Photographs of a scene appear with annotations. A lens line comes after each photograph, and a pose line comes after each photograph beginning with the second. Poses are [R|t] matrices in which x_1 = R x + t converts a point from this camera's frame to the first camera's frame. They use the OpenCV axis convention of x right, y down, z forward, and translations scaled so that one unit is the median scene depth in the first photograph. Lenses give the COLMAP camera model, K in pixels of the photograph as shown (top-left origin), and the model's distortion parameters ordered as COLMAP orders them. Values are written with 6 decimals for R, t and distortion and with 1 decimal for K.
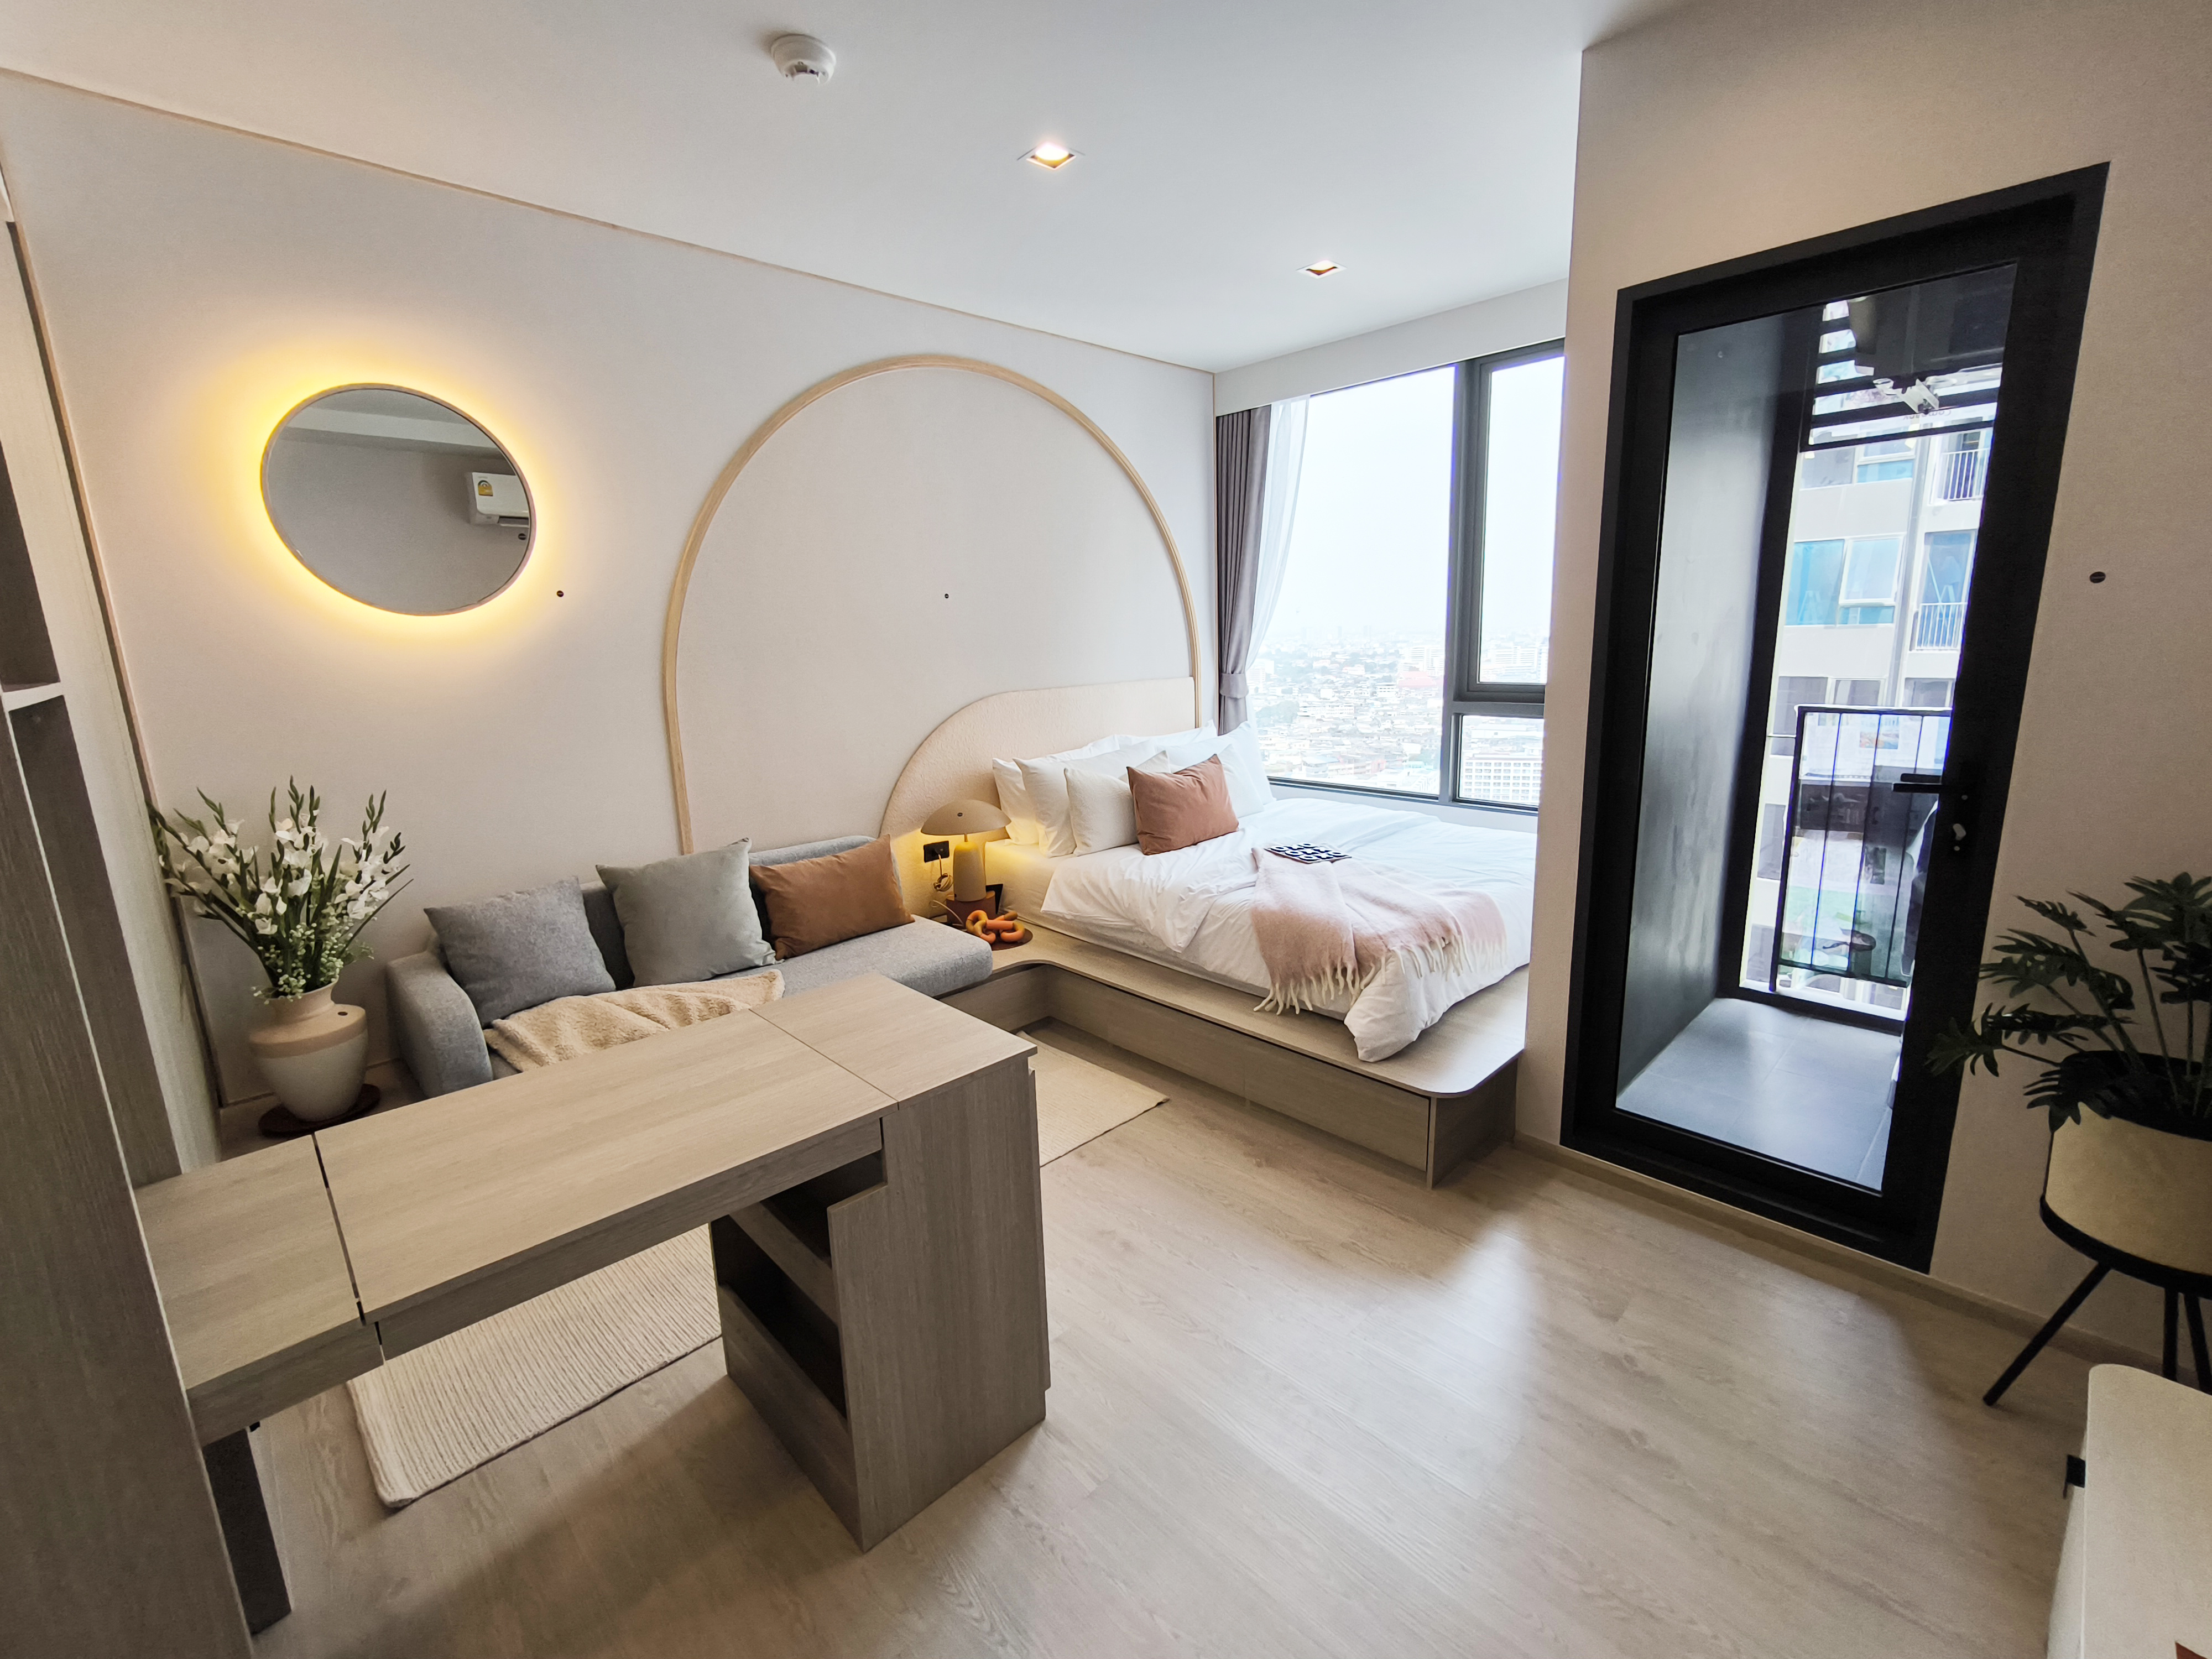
lens RADIAL K [[955.9, 0, 1108.5], [0, 955.9, 826.0], [0, 0, 1]] dist [0.002203, 0.000616]
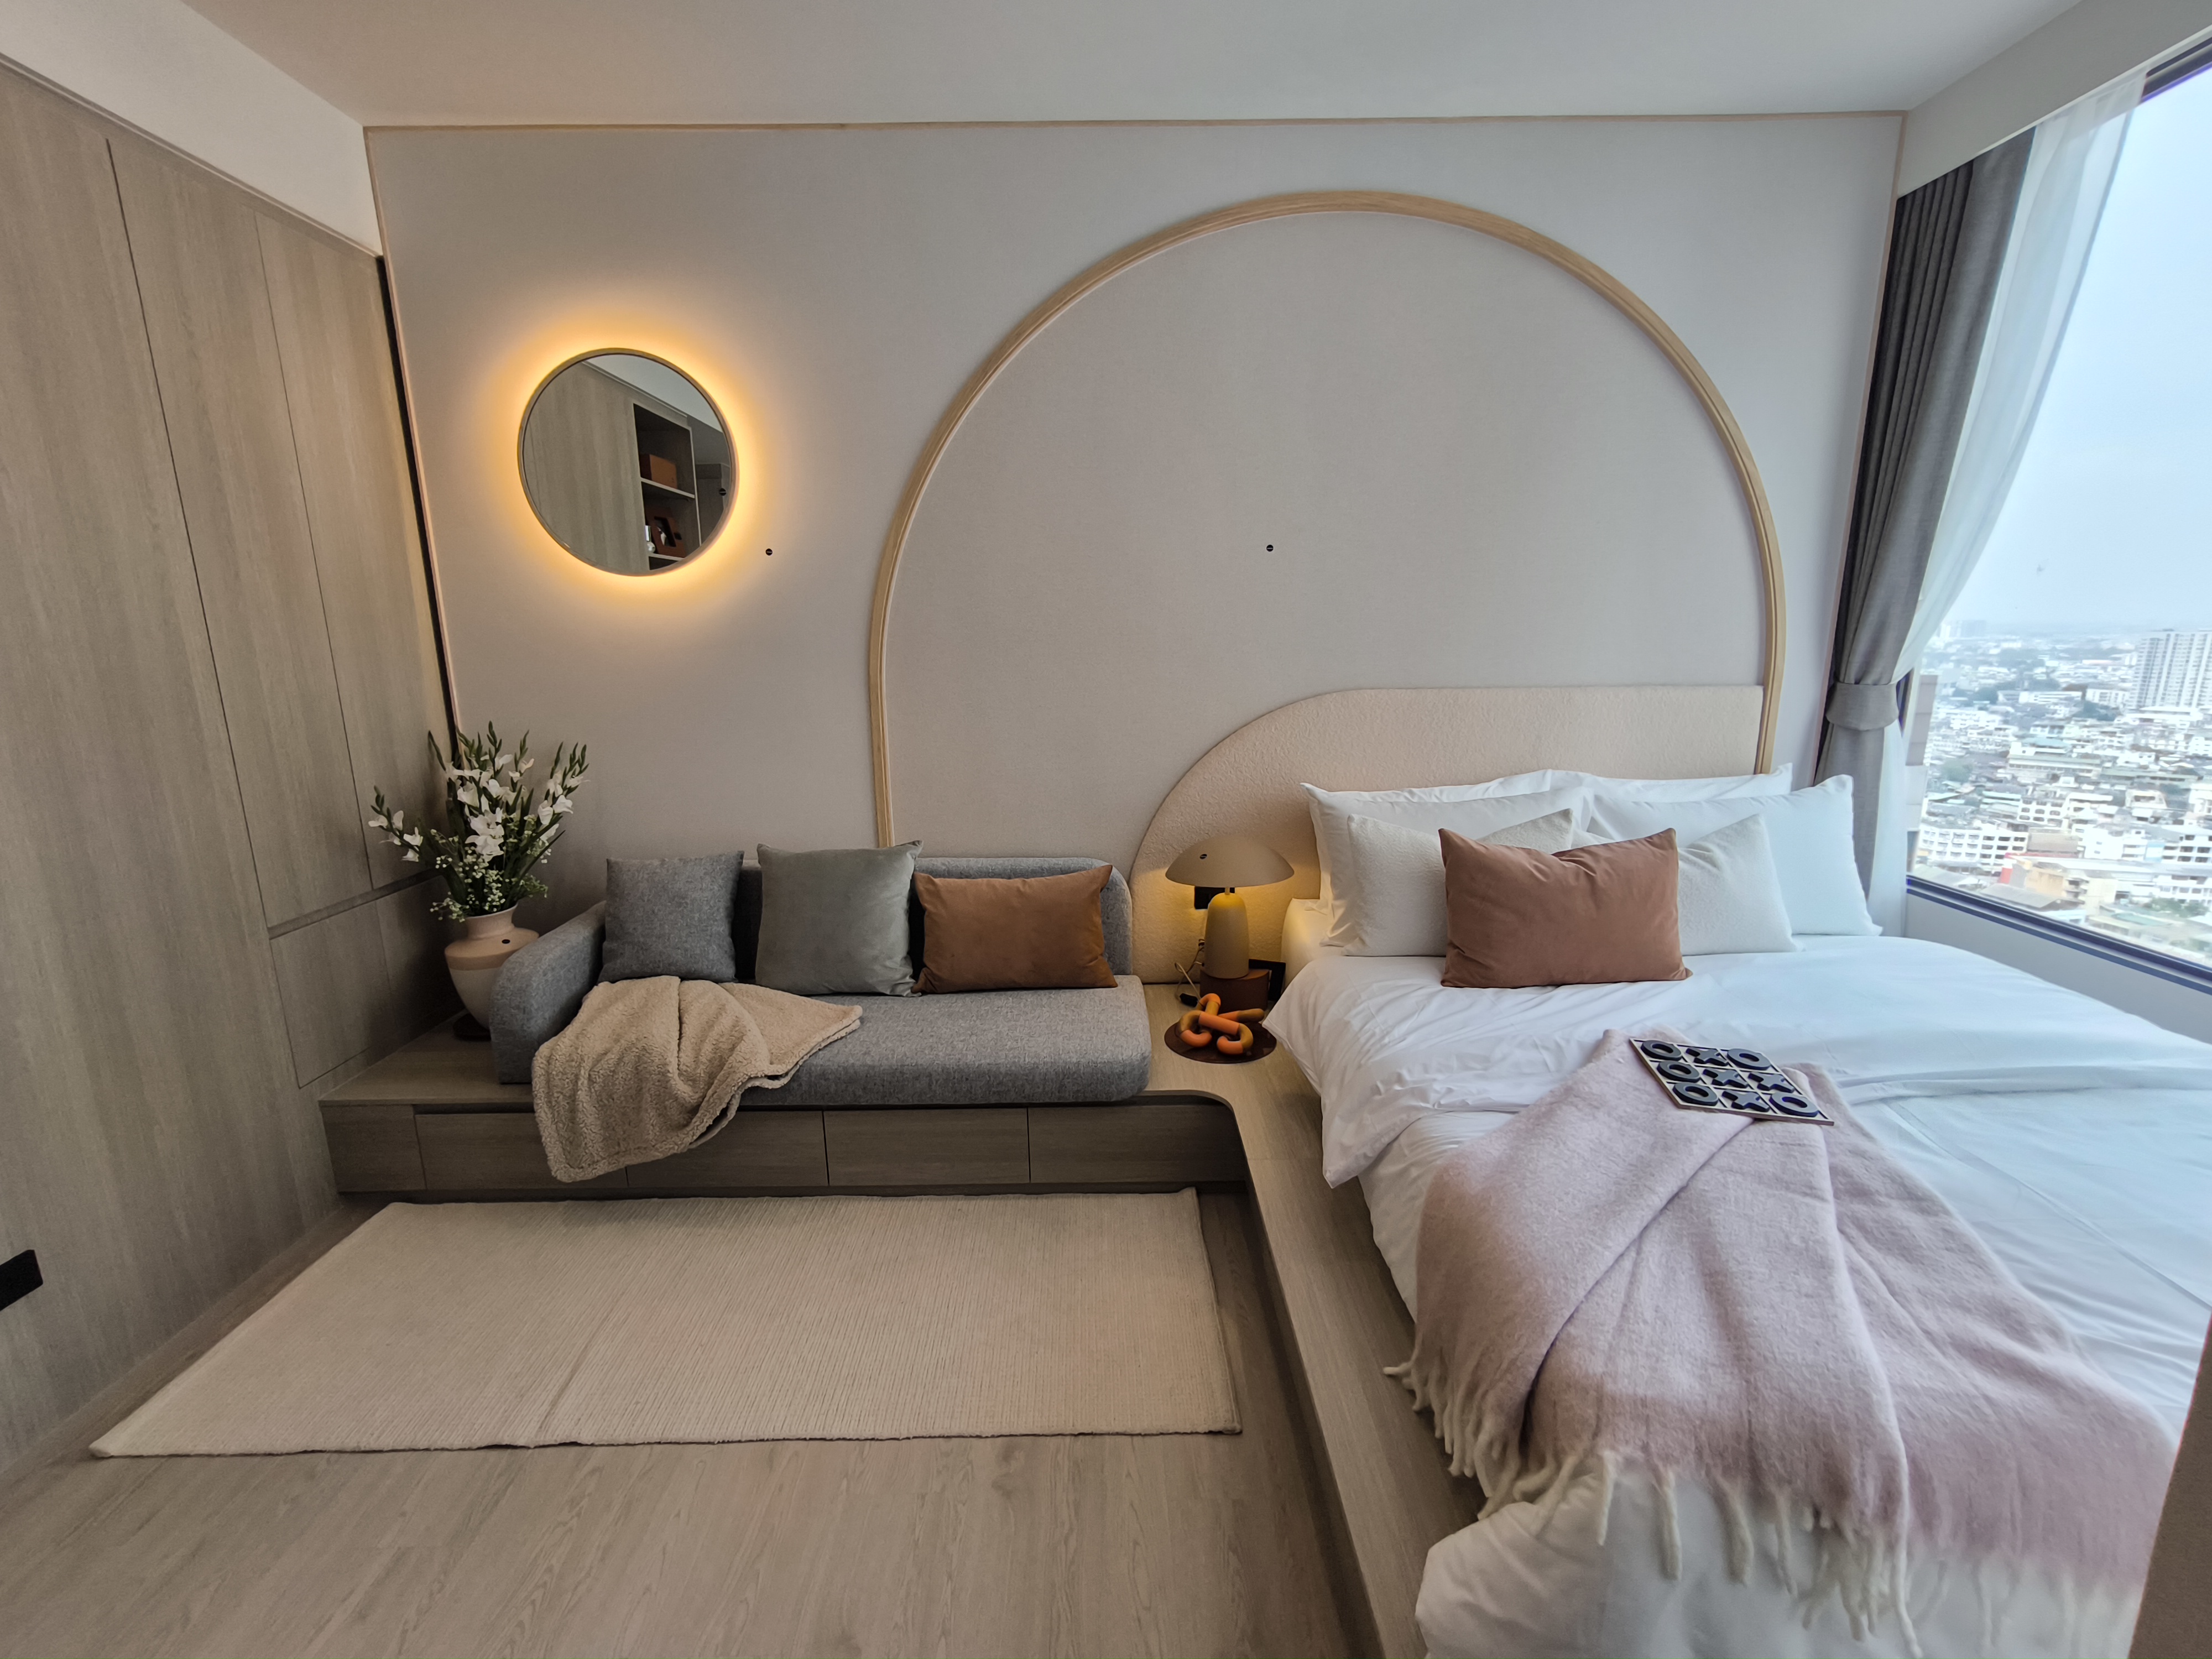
lens RADIAL K [[954.1, 0, 1109.2], [0, 954.1, 825.8], [0, 0, 1]] dist [-0.016179, 0.008417]
pose [[0.724634, 0.164132, -0.669303, 0.310031], [-0.148000, 0.985626, 0.081469, -0.095631], [0.673054, 0.040022, 0.738509, 0.502662]]
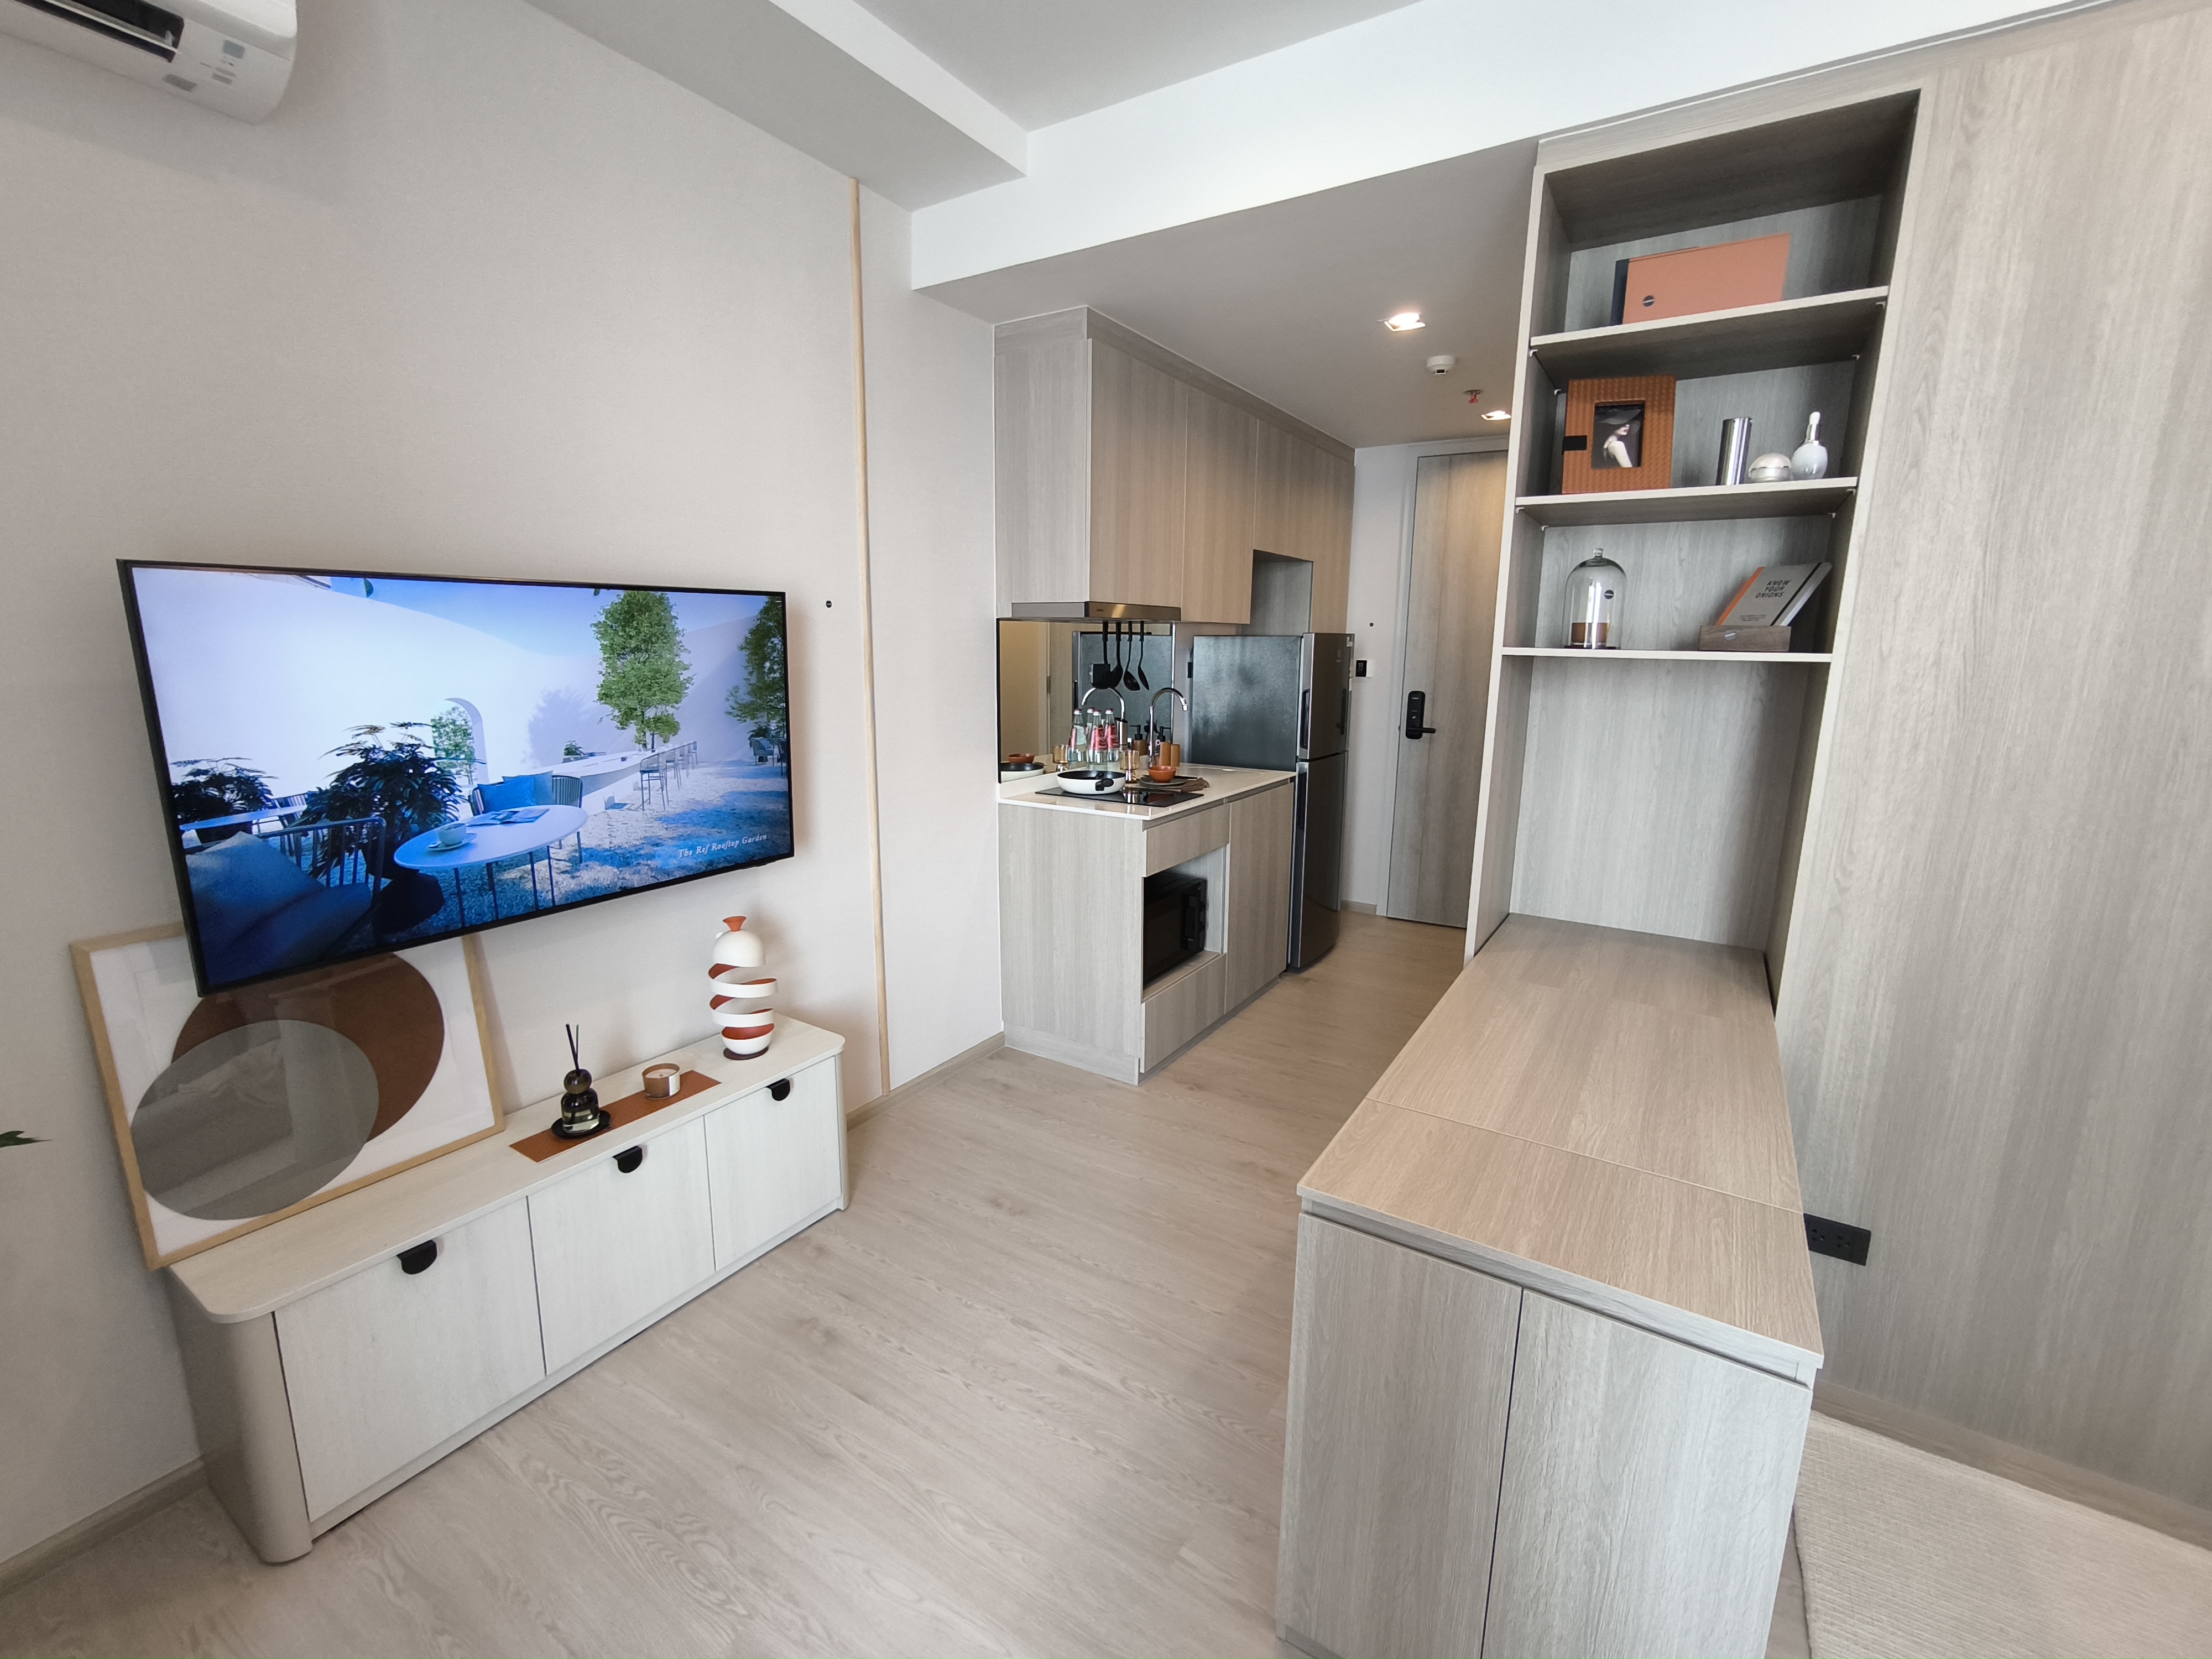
lens RADIAL K [[955.9, 0, 1108.5], [0, 955.9, 826.0], [0, 0, 1]] dist [0.002203, 0.000616]
pose [[-0.973776, 0.058326, -0.219904, 0.114515], [-0.032326, 0.921300, 0.387508, -0.164820], [0.225199, 0.384454, -0.895254, 0.817505]]
